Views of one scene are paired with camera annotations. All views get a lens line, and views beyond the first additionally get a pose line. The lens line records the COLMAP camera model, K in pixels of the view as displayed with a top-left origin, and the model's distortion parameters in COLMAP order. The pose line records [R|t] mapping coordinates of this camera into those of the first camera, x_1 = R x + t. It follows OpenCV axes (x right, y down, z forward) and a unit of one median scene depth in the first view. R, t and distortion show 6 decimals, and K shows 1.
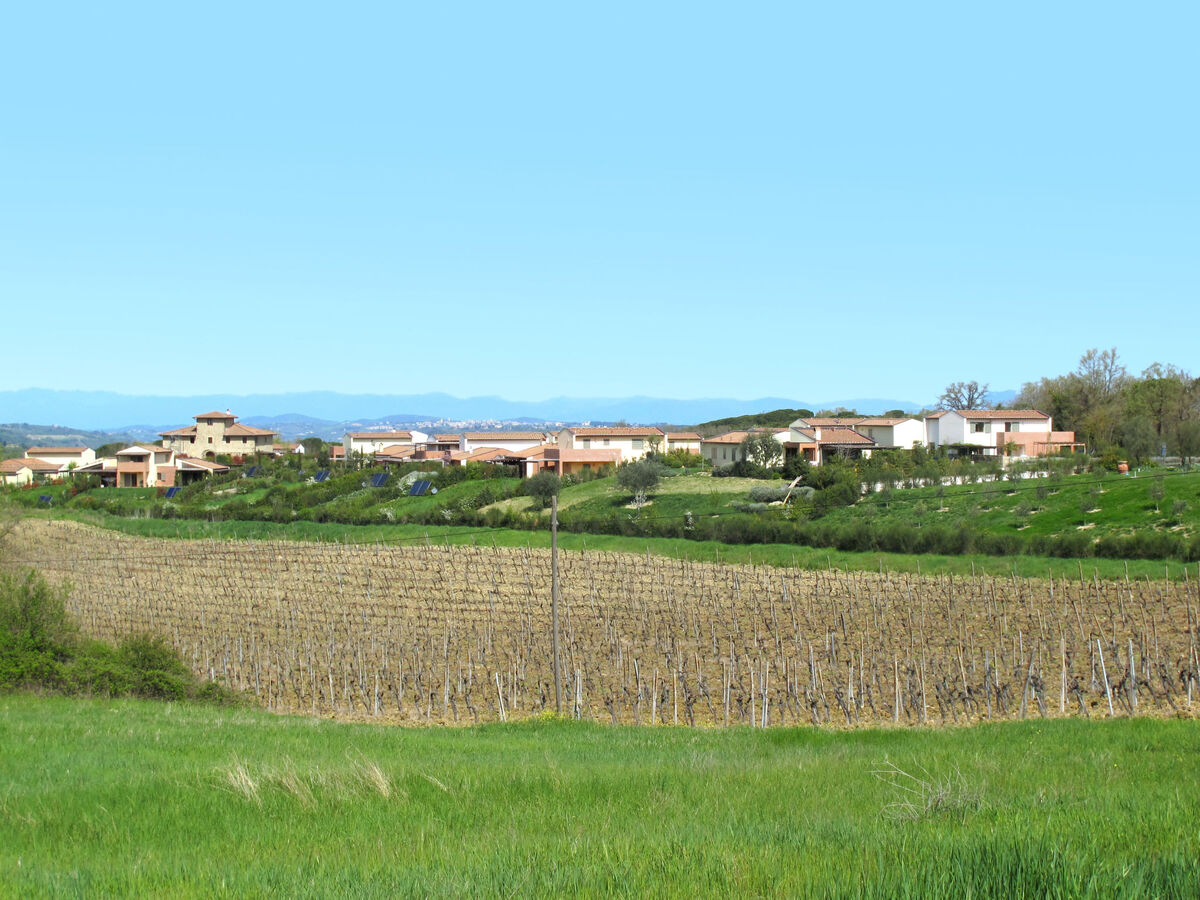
lens RADIAL K [[1024.9, 0, 600.0], [0, 1024.9, 450.0], [0, 0, 1]] dist [-0.001592, 0.000210]
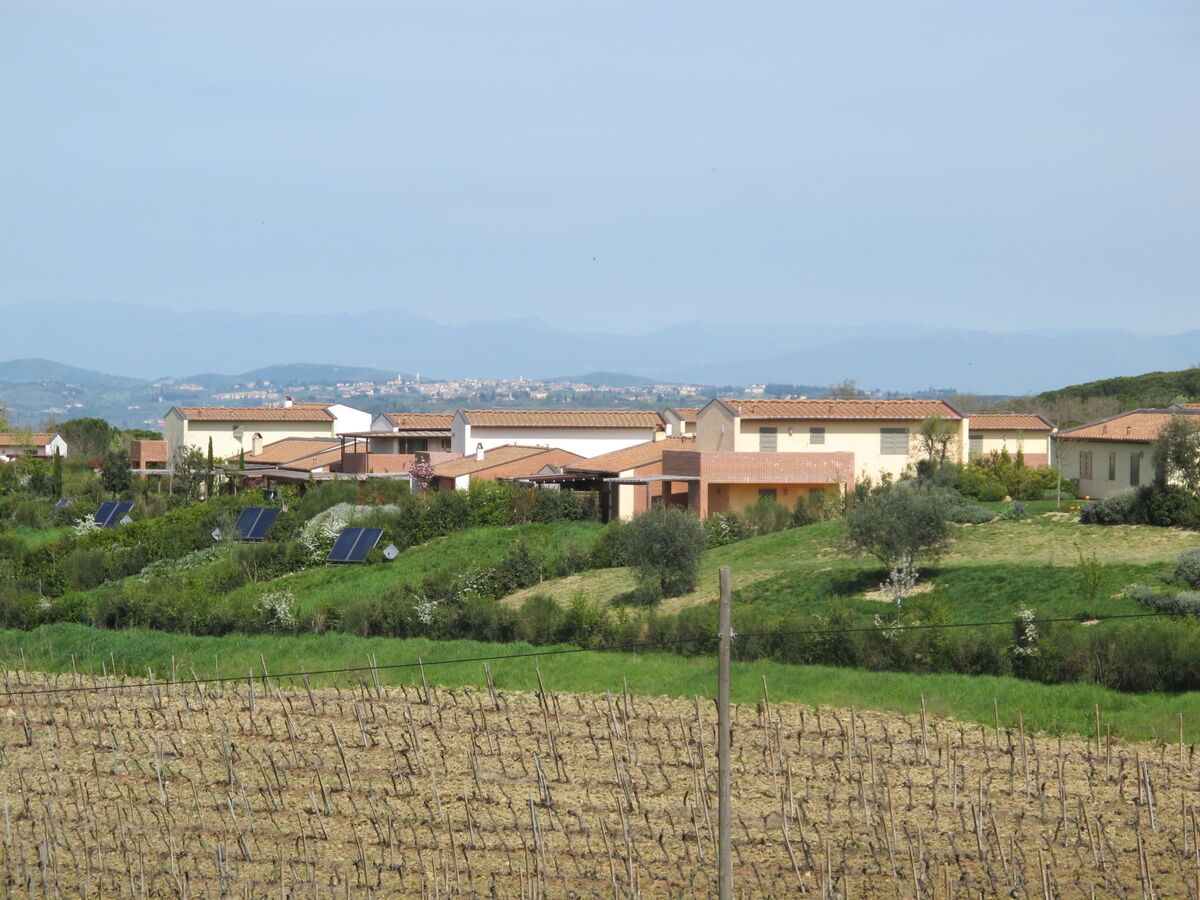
lens RADIAL K [[996.1, 0, 599.5], [0, 996.1, 260.1], [0, 0, 1]] dist [-0.003598, 0.004950]
pose [[0.983847, -0.015149, -0.178372, -0.006855], [-0.012600, 0.988082, -0.153414, -0.014984], [0.178570, 0.153183, 0.971930, 0.593830]]
